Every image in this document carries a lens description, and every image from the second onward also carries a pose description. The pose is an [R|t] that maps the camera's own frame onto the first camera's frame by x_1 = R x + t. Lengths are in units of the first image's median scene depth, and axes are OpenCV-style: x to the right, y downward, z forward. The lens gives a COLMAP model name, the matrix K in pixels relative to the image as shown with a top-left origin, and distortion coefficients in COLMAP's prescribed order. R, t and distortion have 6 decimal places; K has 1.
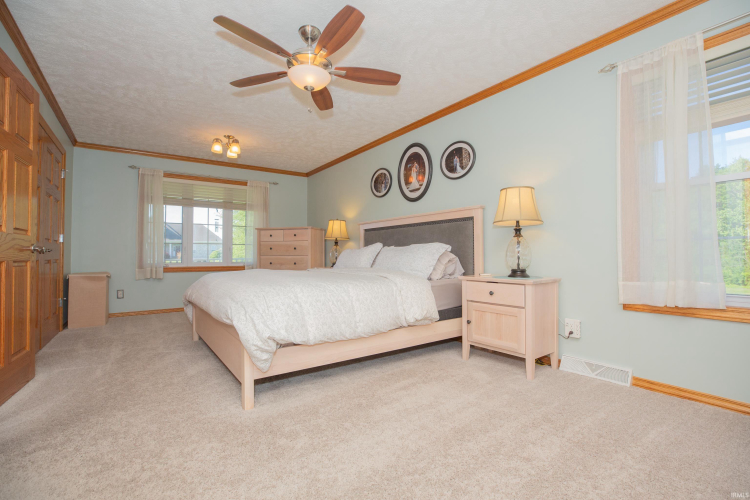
lens RADIAL K [[345.3, 0, 373.5], [0, 345.3, 247.4], [0, 0, 1]] dist [-0.044634, 0.013704]
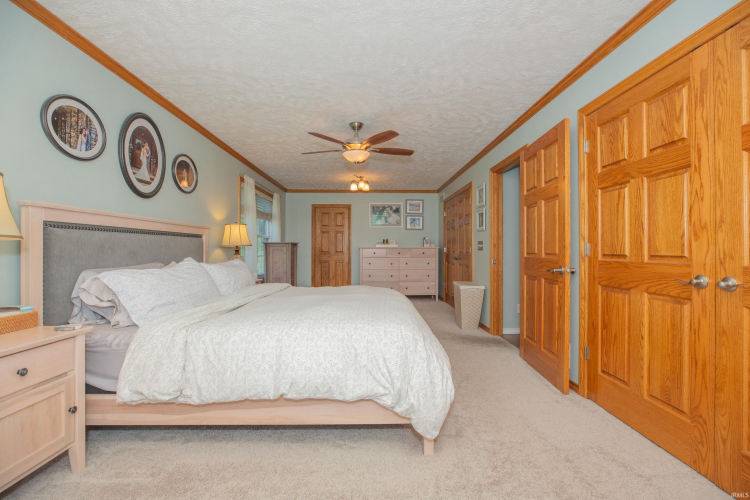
lens RADIAL K [[345.3, 0, 373.5], [0, 345.3, 247.4], [0, 0, 1]] dist [-0.044634, 0.013704]
pose [[-0.826410, 0.004578, 0.563050, -0.643283], [-0.013070, 0.999542, -0.027310, -0.021418], [-0.562917, -0.029928, -0.825971, 1.291416]]
